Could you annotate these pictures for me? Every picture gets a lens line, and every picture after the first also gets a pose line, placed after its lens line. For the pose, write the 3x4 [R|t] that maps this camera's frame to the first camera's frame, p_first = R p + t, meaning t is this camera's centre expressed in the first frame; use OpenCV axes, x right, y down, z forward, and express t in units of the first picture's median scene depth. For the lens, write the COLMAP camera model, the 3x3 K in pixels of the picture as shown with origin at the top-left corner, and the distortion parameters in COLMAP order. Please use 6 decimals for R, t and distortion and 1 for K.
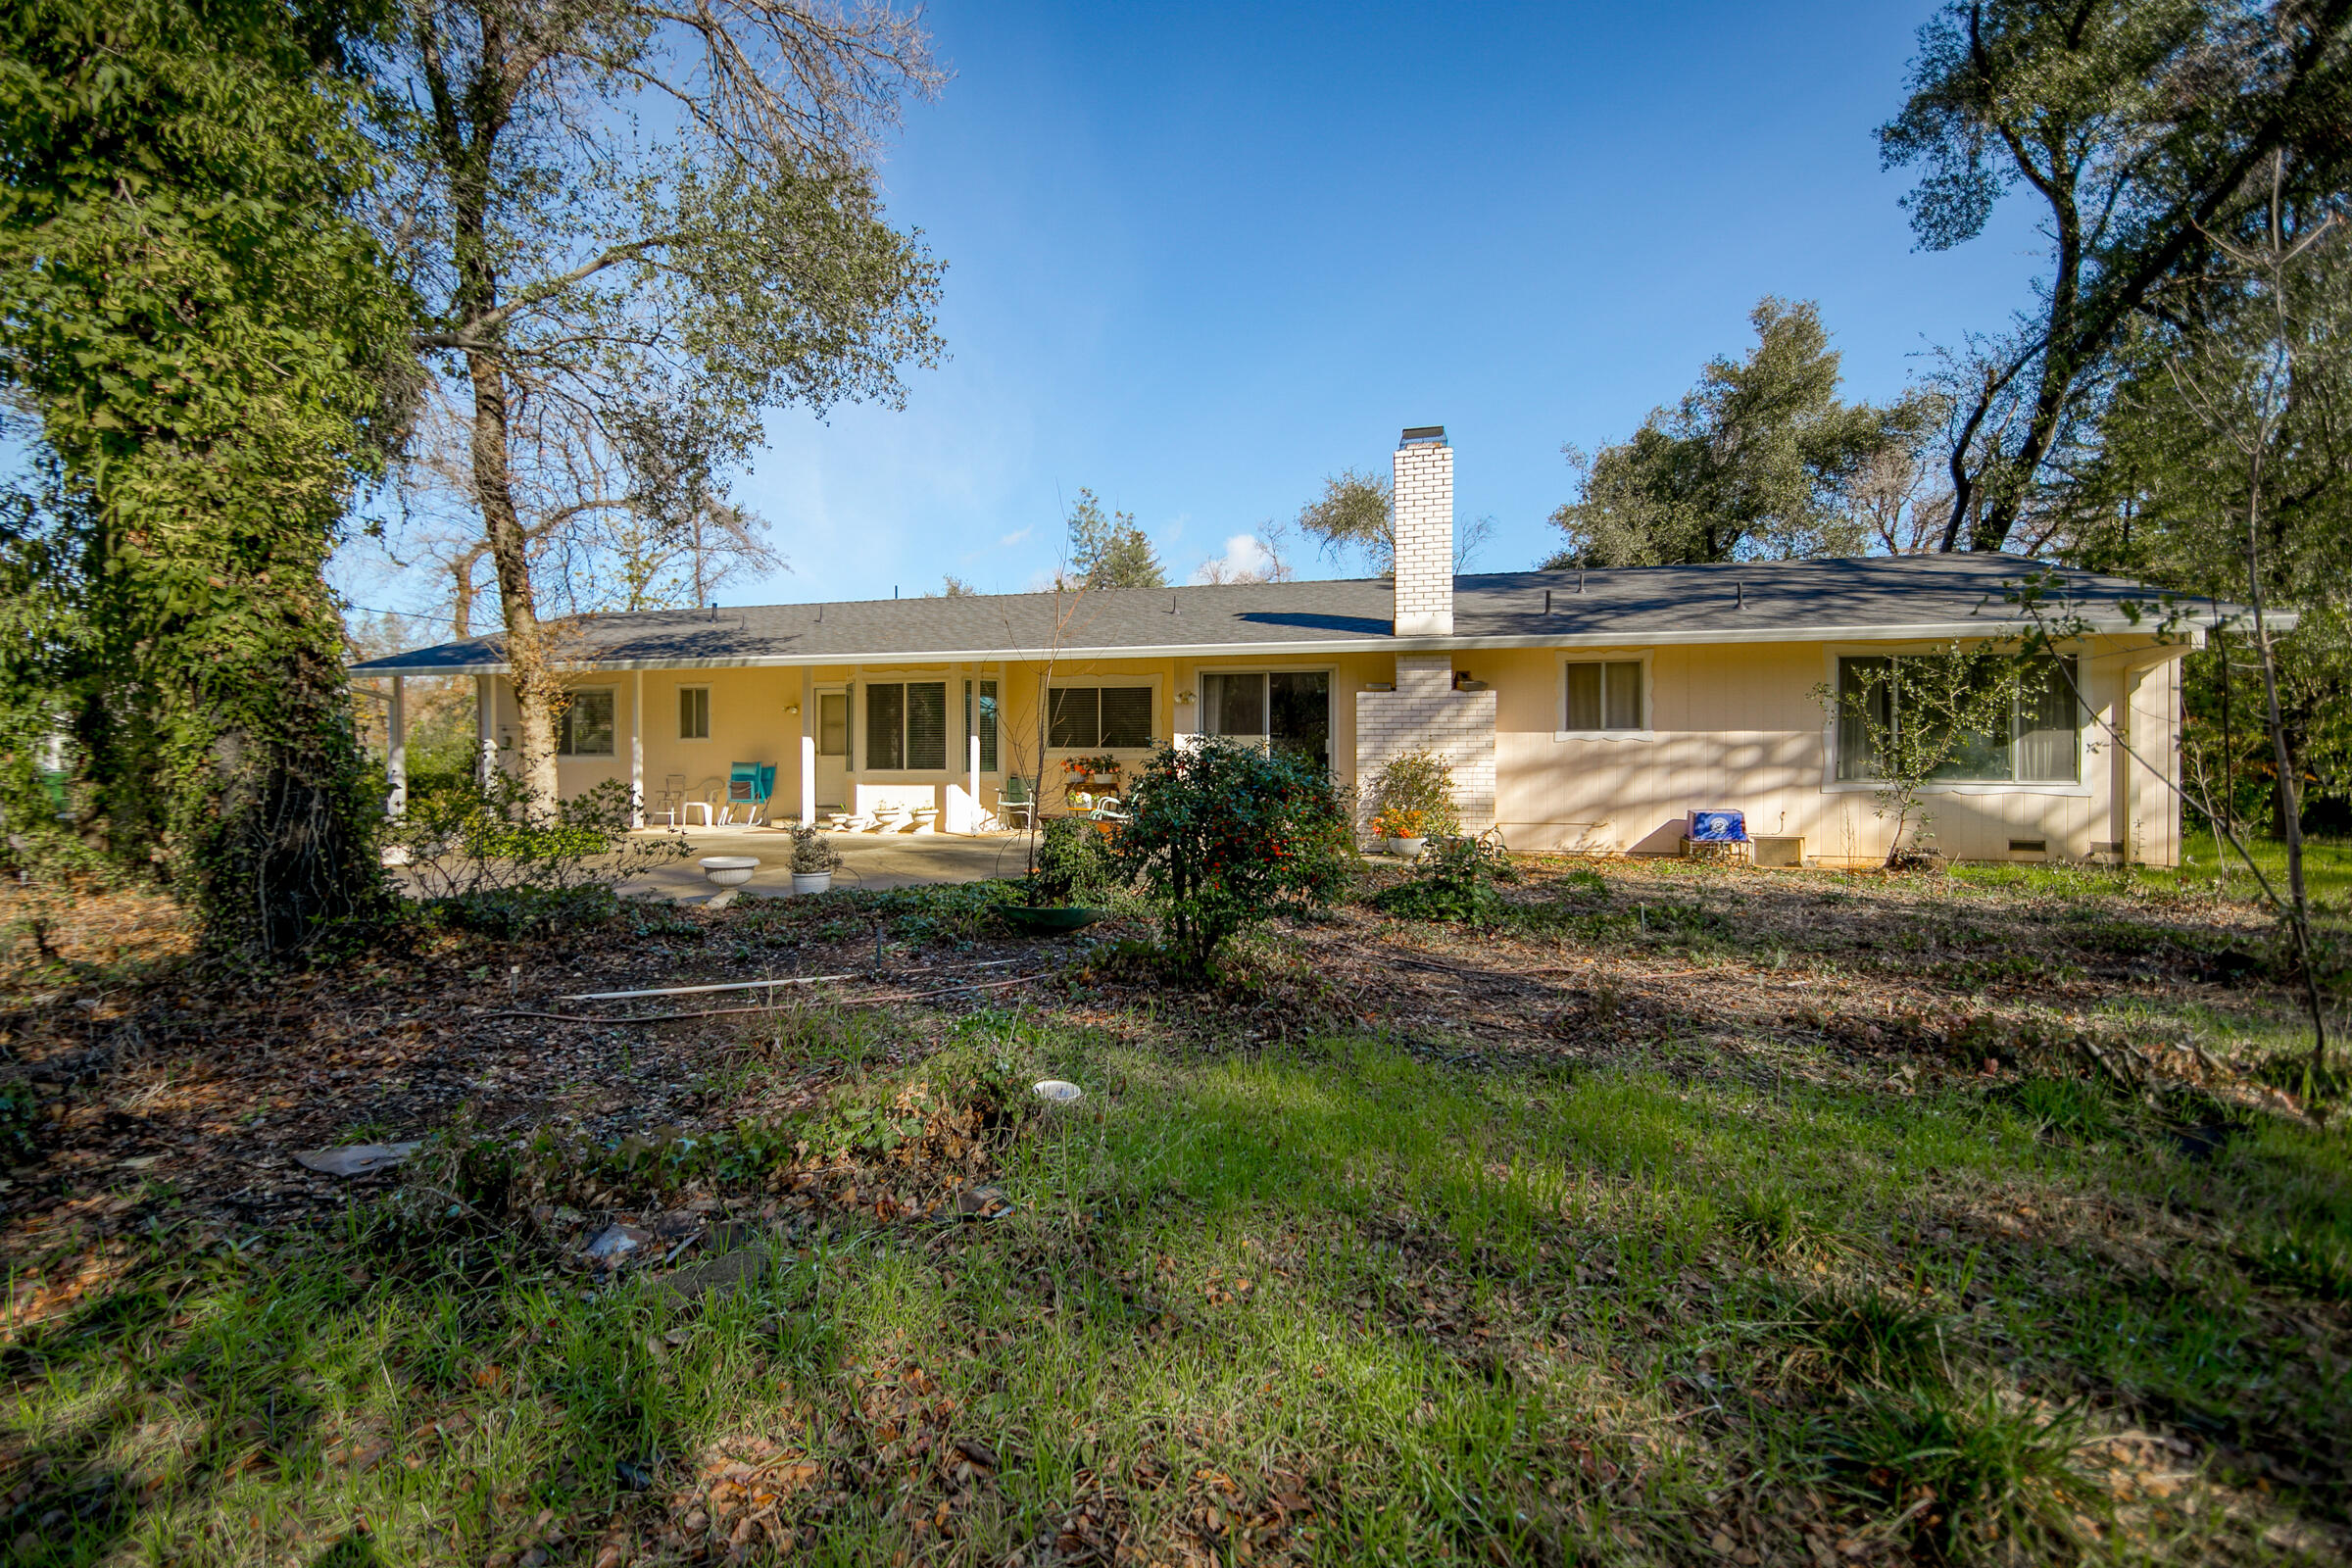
lens RADIAL K [[928.7, 0, 1172.3], [0, 928.7, 768.0], [0, 0, 1]] dist [-0.006018, 0.001829]
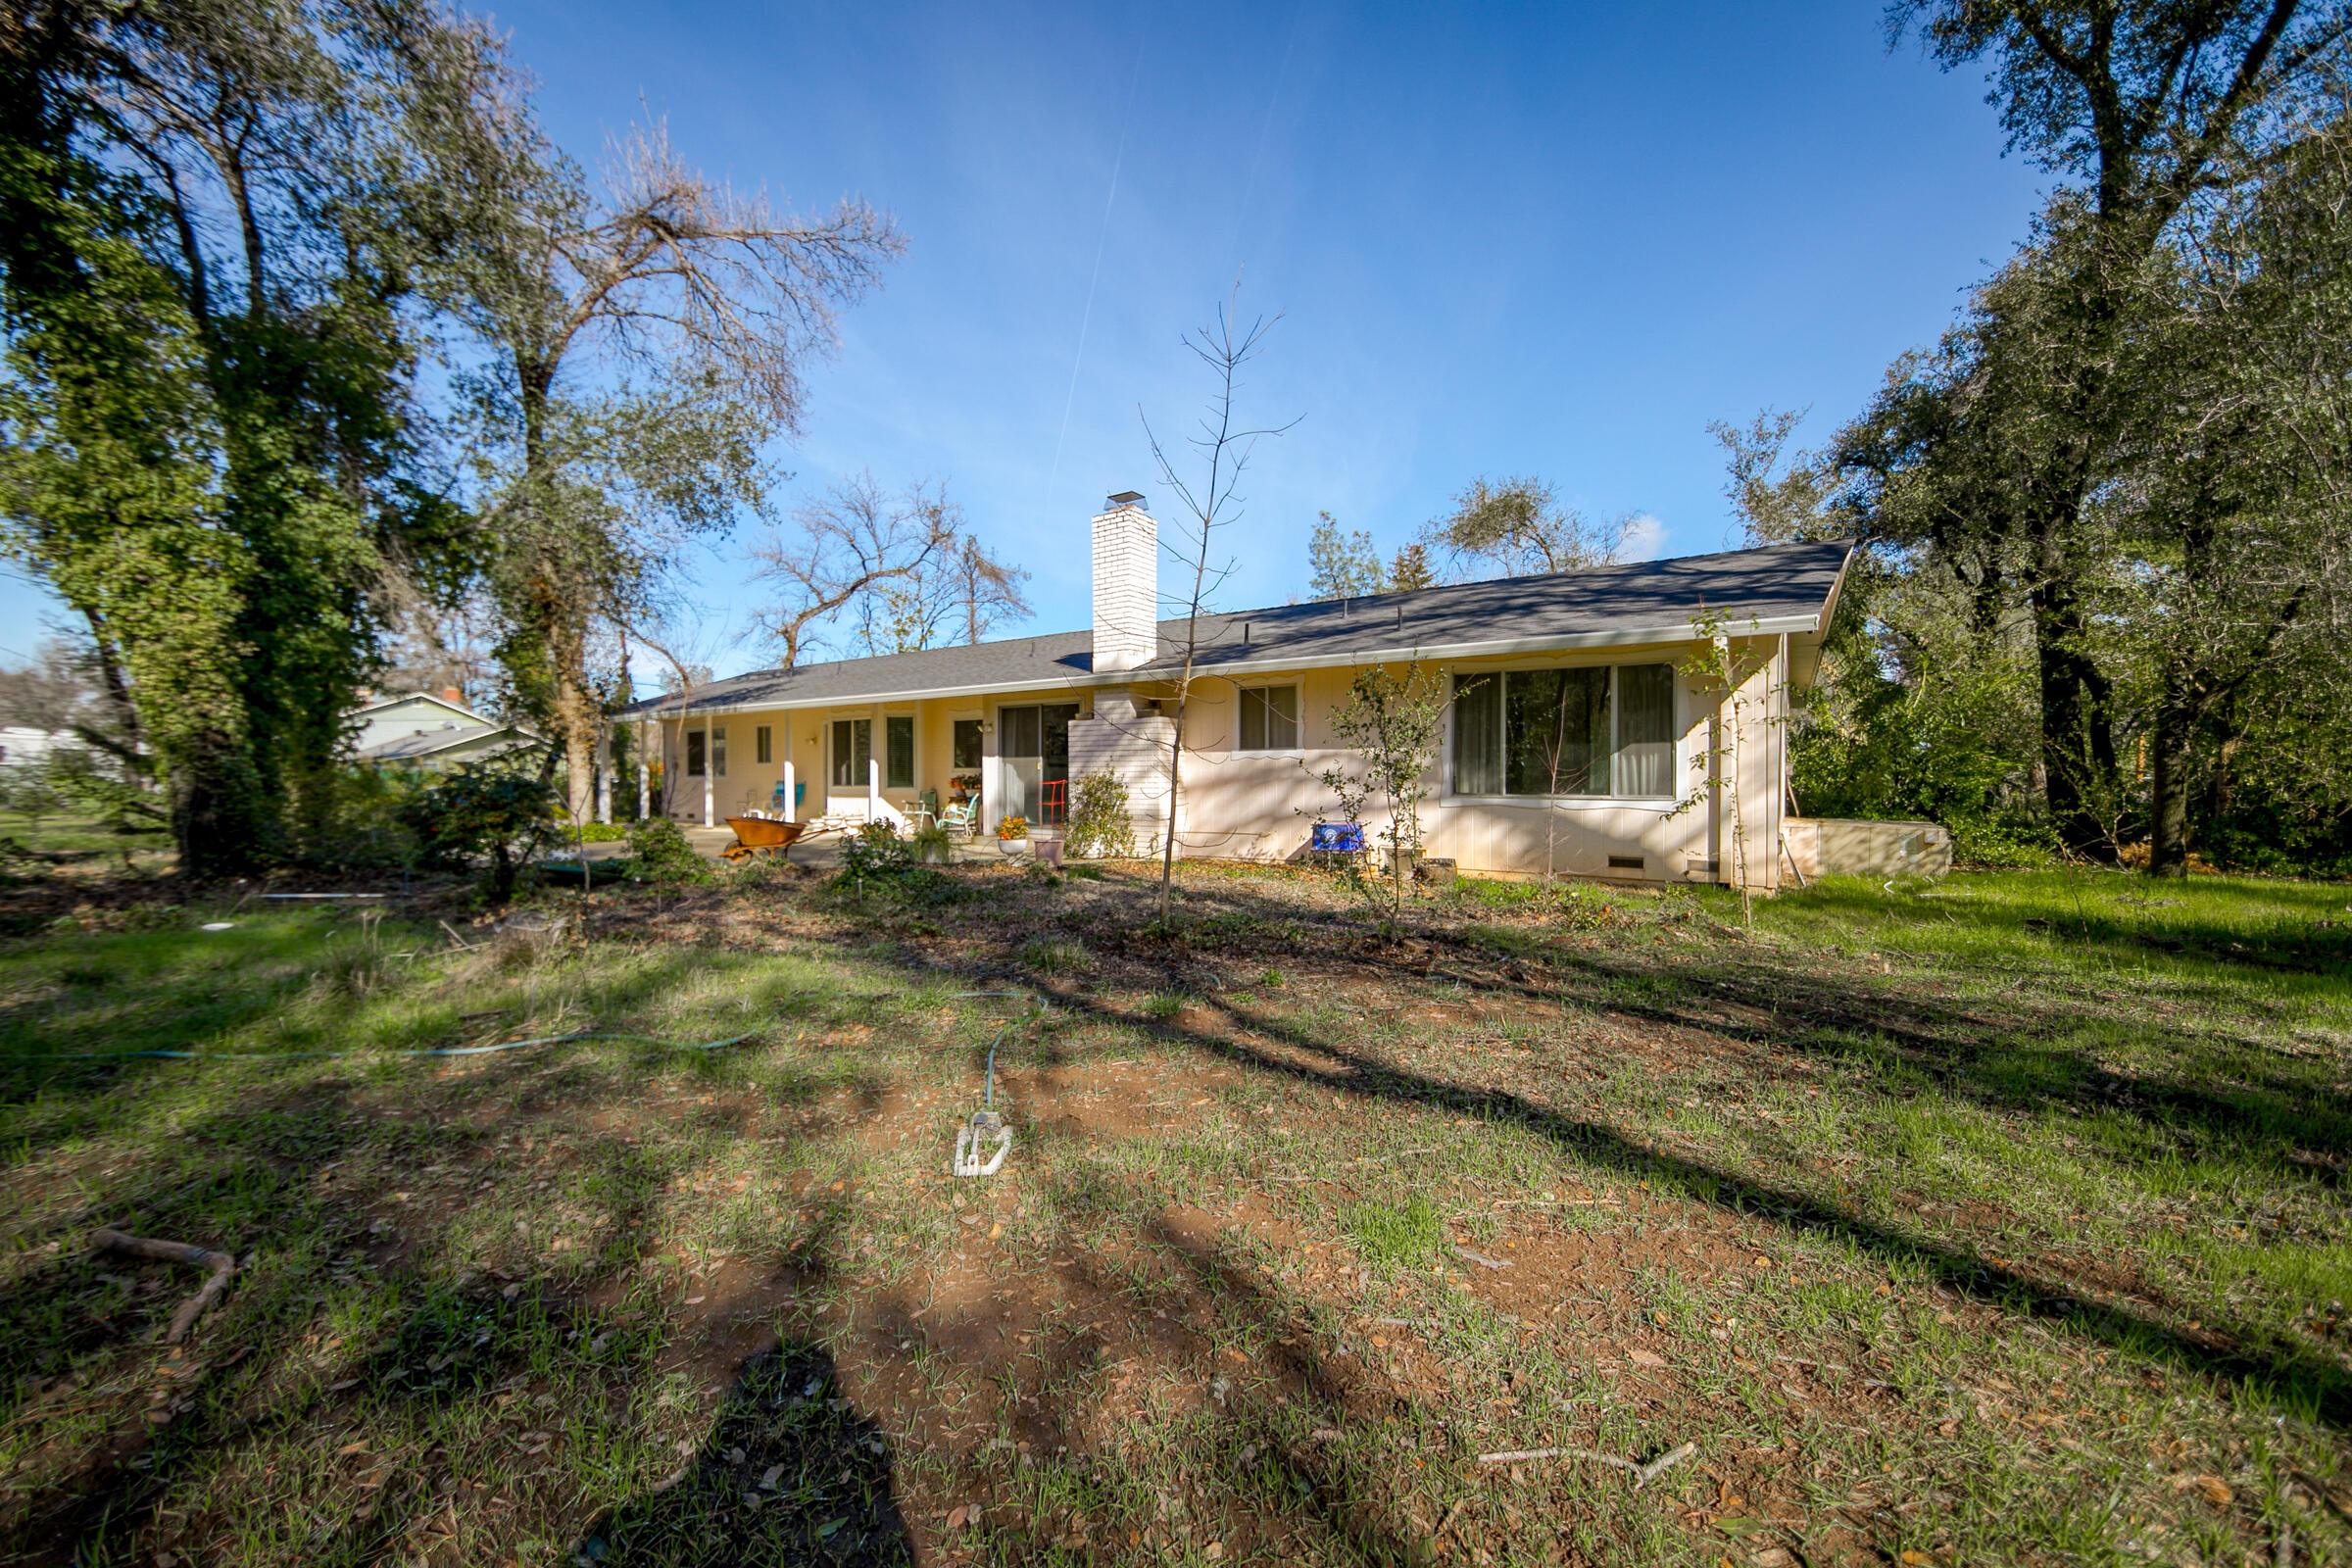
lens RADIAL K [[928.7, 0, 1179.2], [0, 928.7, 787.9], [0, 0, 1]] dist [-0.006018, 0.001829]
pose [[0.930634, -0.000815, -0.365950, 0.778412], [0.001953, 0.999994, 0.002739, 0.002415], [0.365945, -0.003263, 0.930631, -0.065354]]
